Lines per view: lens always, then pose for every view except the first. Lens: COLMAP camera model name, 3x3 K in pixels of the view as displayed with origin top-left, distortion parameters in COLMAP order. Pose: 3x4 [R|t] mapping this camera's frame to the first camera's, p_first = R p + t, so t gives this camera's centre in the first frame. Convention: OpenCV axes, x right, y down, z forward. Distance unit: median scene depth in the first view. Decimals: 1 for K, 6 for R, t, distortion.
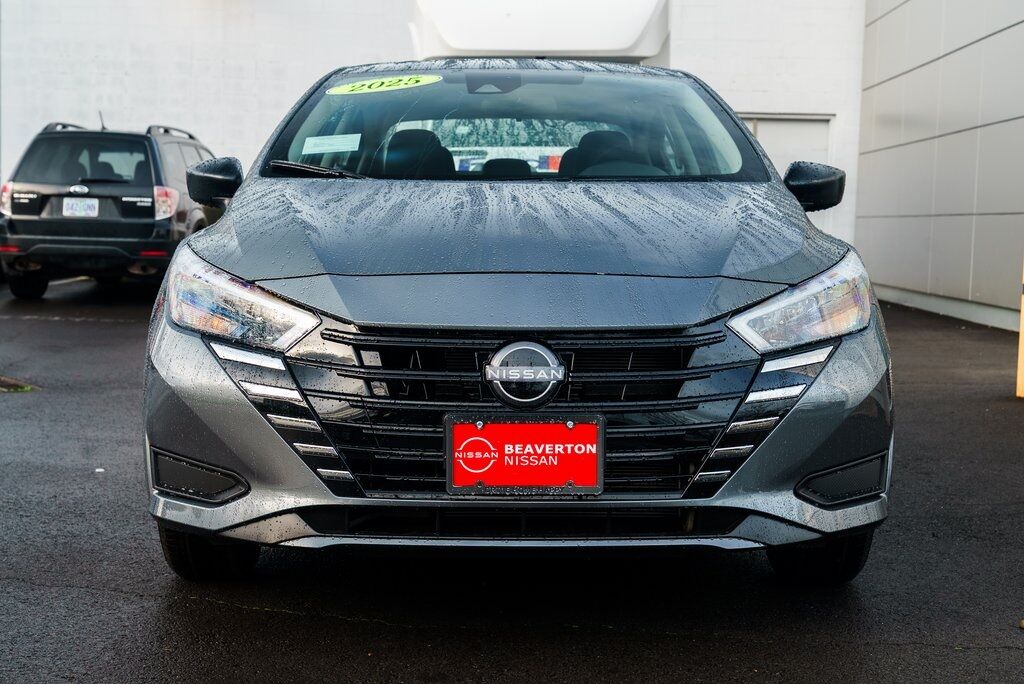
lens RADIAL K [[1486.1, 0, 512.6], [0, 1486.1, 345.7], [0, 0, 1]] dist [-0.022098, 0.000000]
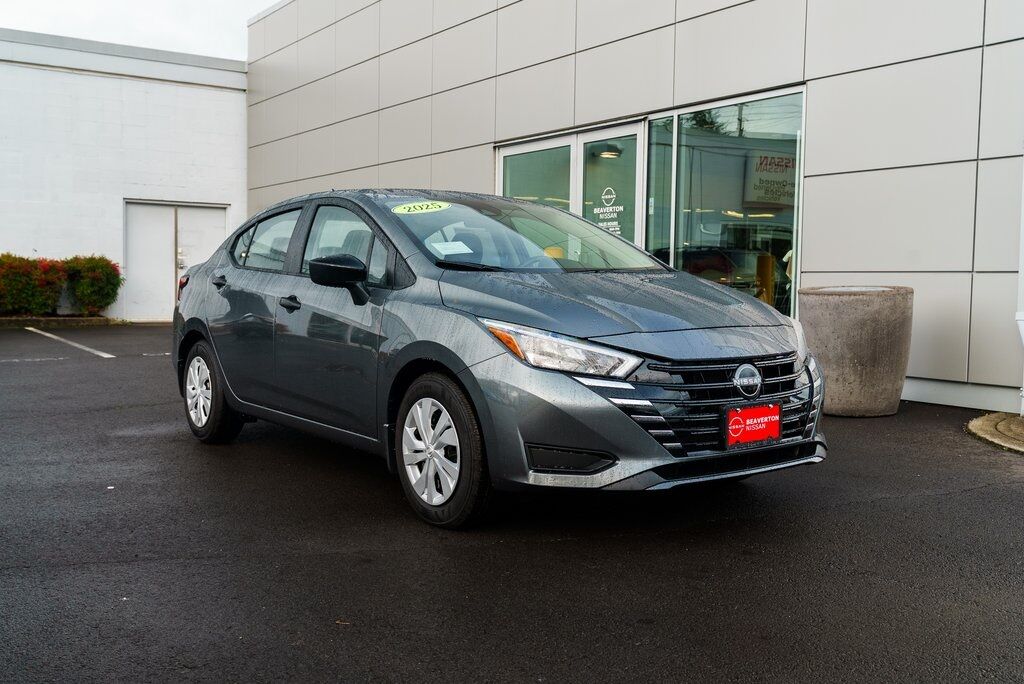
lens RADIAL K [[976.2, 0, 511.7], [0, 976.2, 338.3], [0, 0, 1]] dist [0.013489, 0.000000]
pose [[0.816984, -0.043621, 0.575009, -0.933660], [0.051350, 0.998677, 0.002802, -0.053587], [-0.574370, 0.027238, 0.818143, 0.156705]]
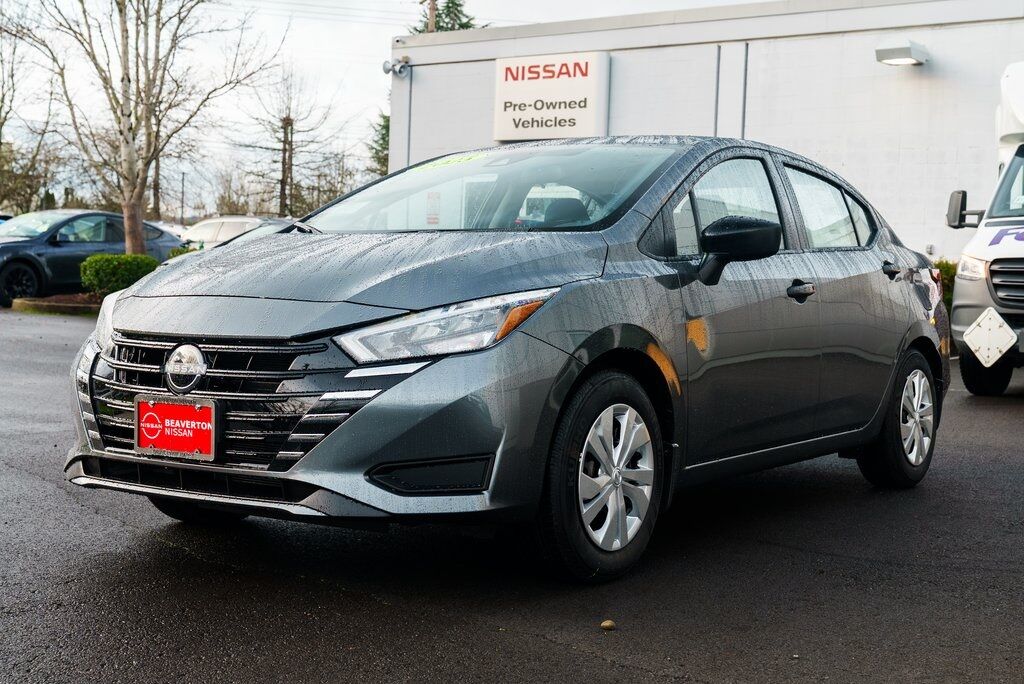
lens RADIAL K [[1351.6, 0, 512.3], [0, 1351.6, 340.9], [0, 0, 1]] dist [-0.033429, 0.000000]
pose [[0.834504, 0.027391, -0.550321, 0.925525], [-0.056381, 0.997766, -0.035834, 0.020724], [0.548110, 0.060932, 0.834184, 0.132627]]
